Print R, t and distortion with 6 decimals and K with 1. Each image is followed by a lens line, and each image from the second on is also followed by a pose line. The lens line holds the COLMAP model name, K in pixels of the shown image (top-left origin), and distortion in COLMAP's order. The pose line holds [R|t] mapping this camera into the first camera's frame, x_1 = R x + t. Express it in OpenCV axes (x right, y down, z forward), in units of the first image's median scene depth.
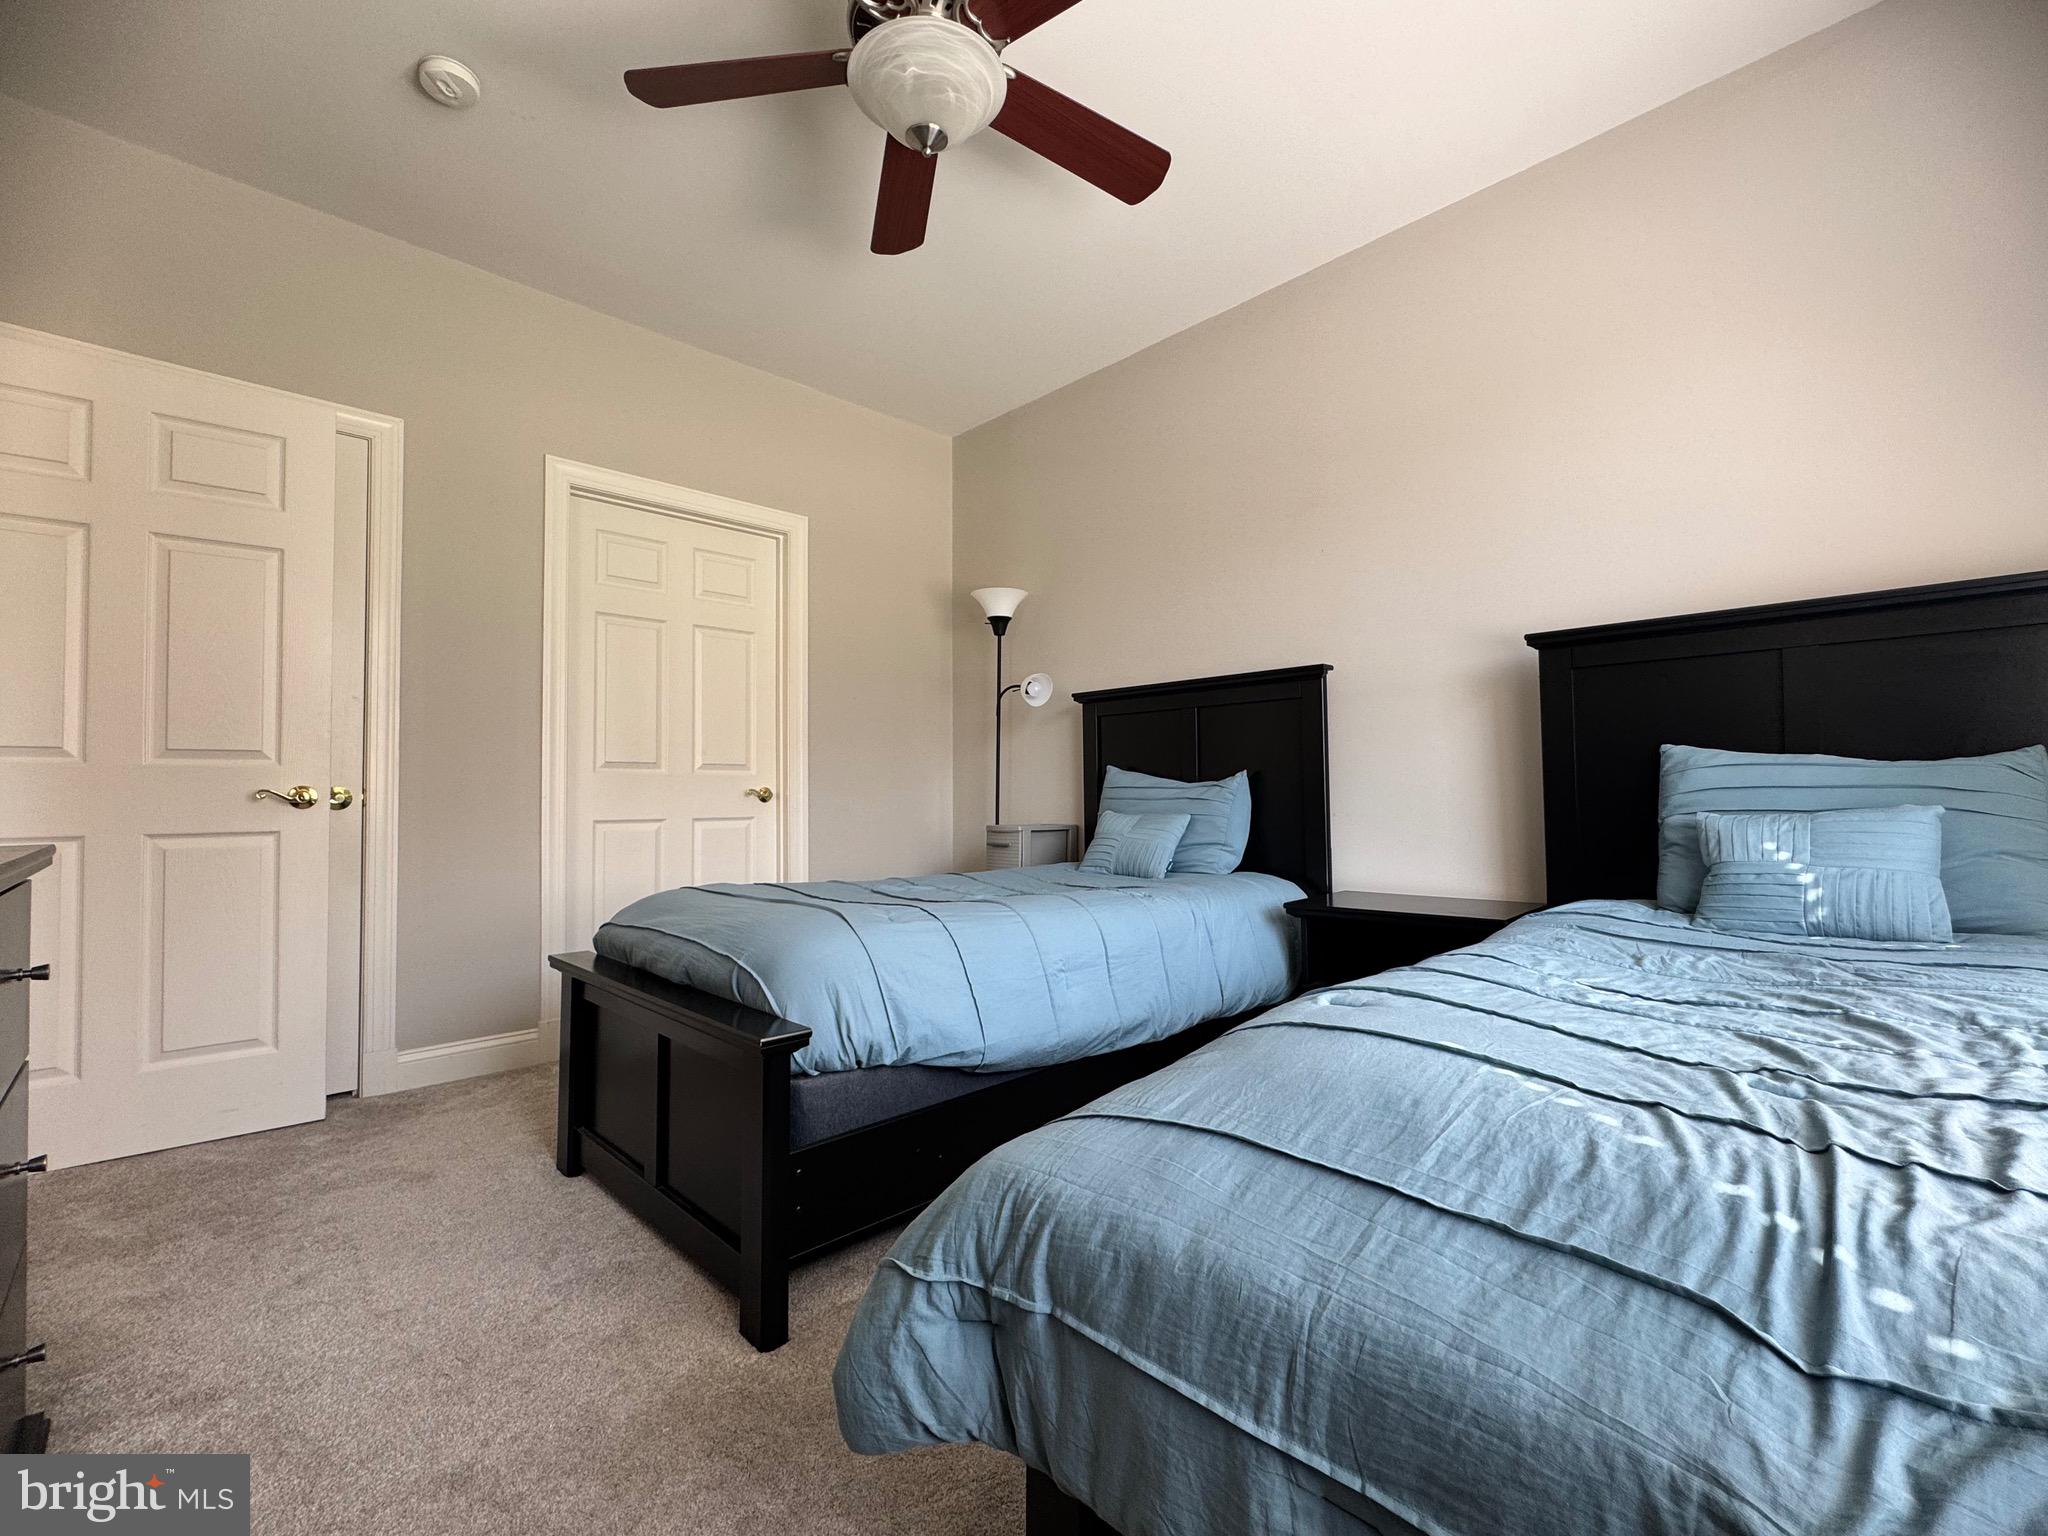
lens RADIAL K [[868.5, 0, 1024.0], [0, 868.5, 768.0], [0, 0, 1]] dist [0.000764, 0.000019]
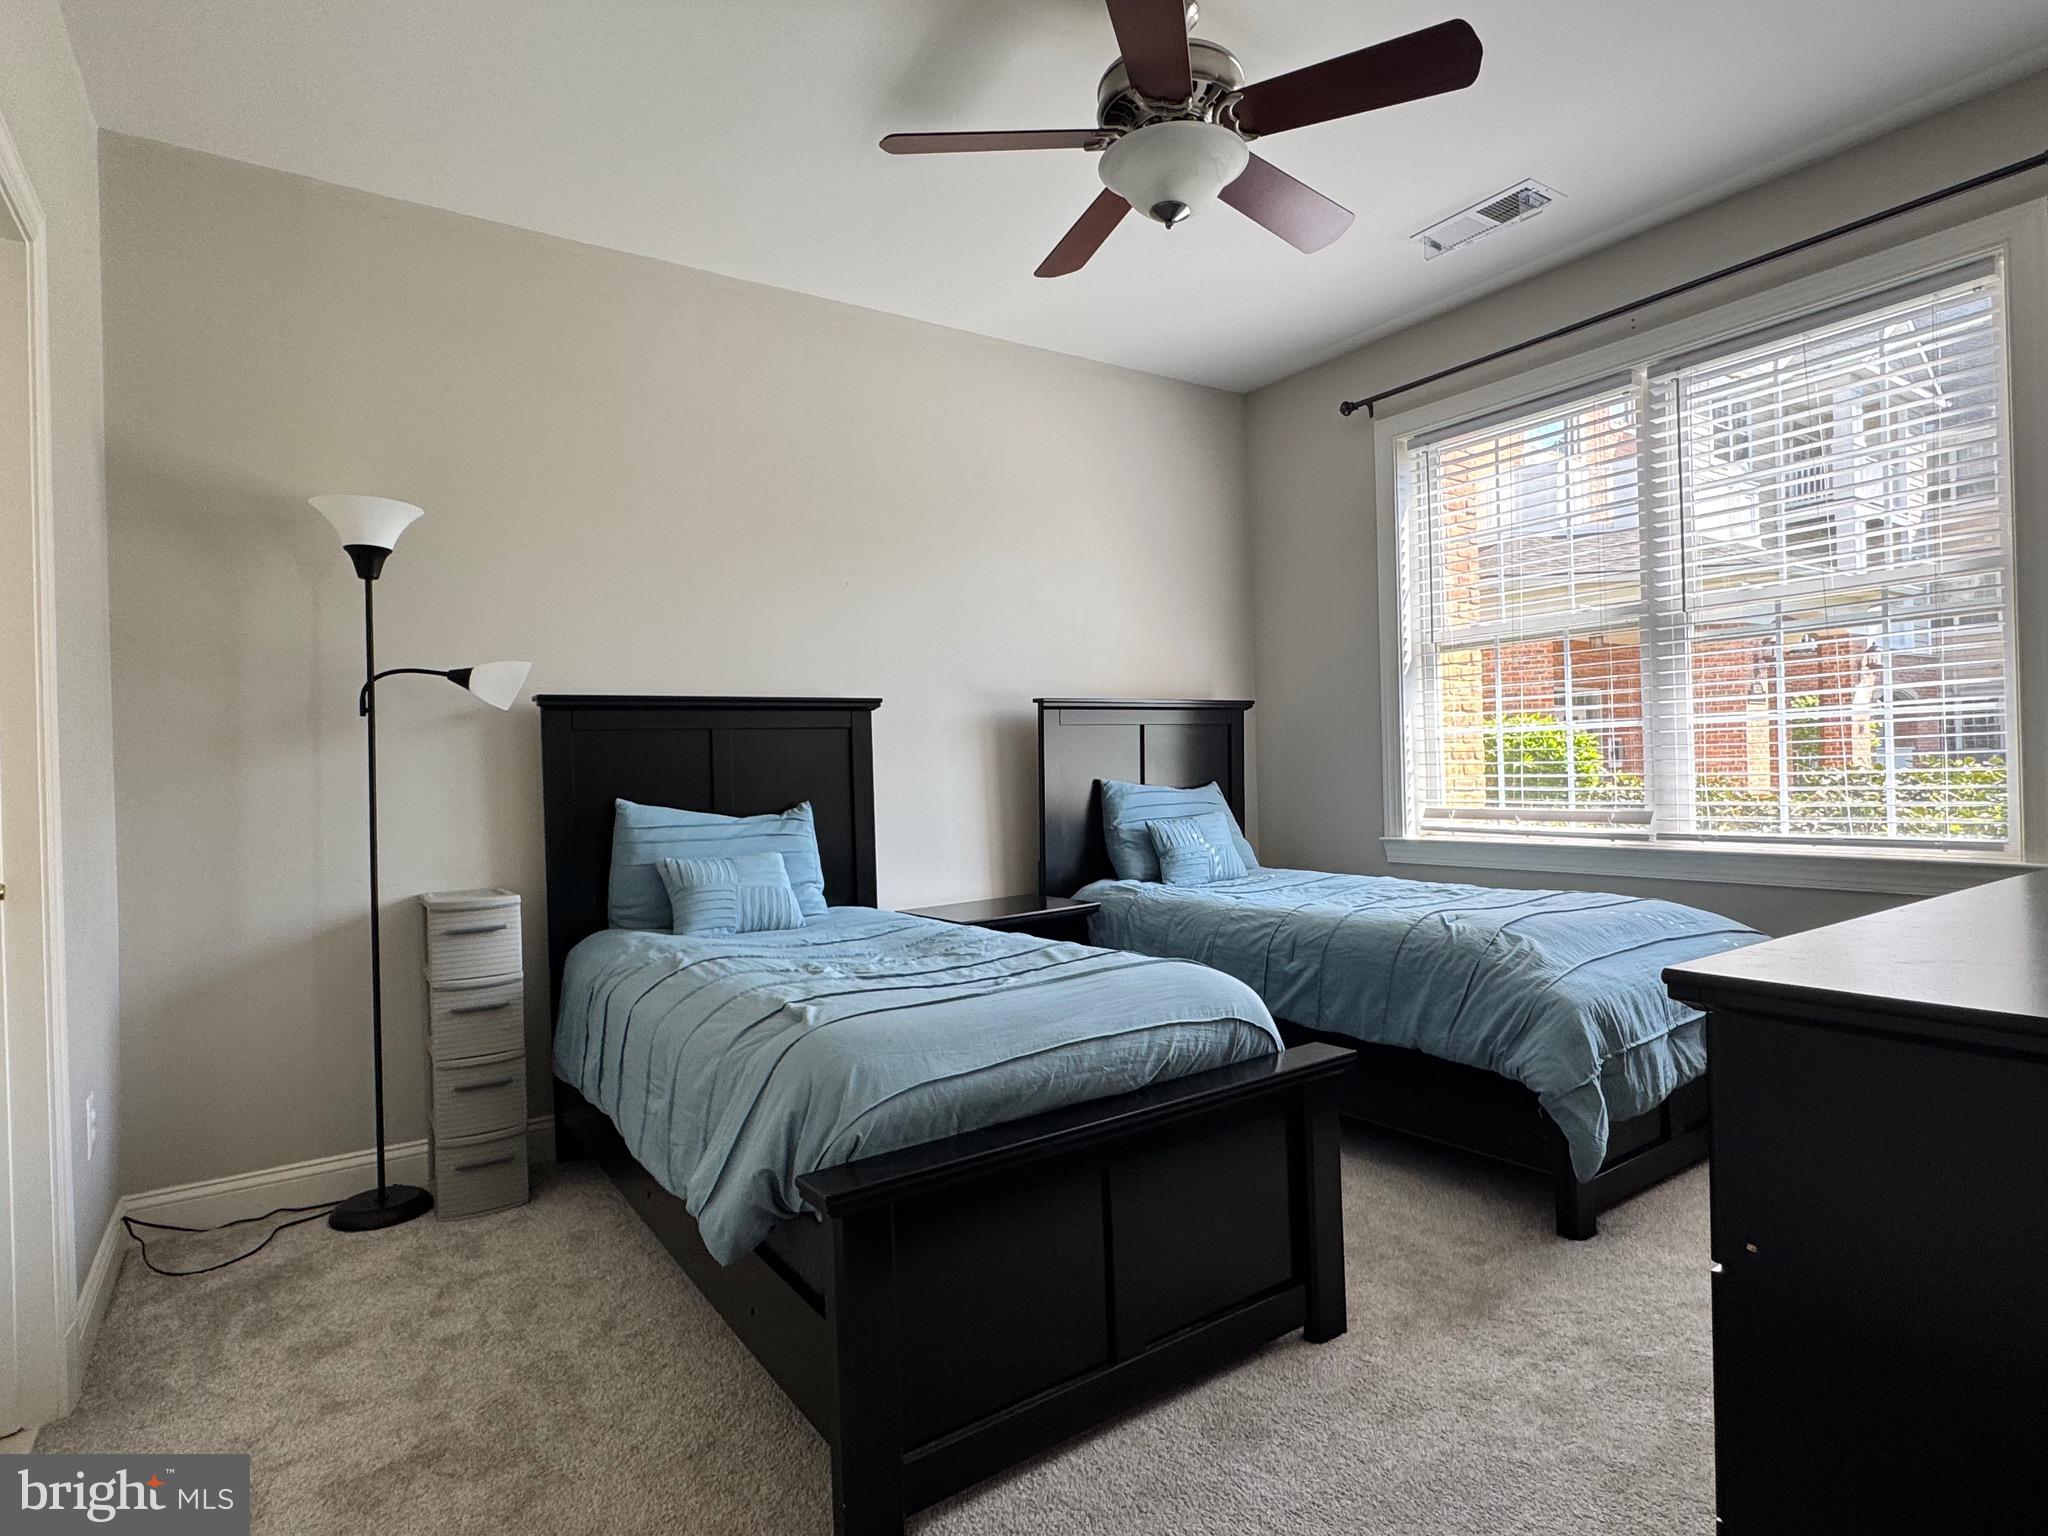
lens RADIAL K [[1086.2, 0, 1024.0], [0, 1086.2, 768.0], [0, 0, 1]] dist [-0.000586, -0.000182]
pose [[0.171633, 0.002753, 0.985157, -0.863742], [0.000573, 0.999996, -0.002895, -0.029384], [-0.985161, 0.001061, 0.171631, 0.564943]]
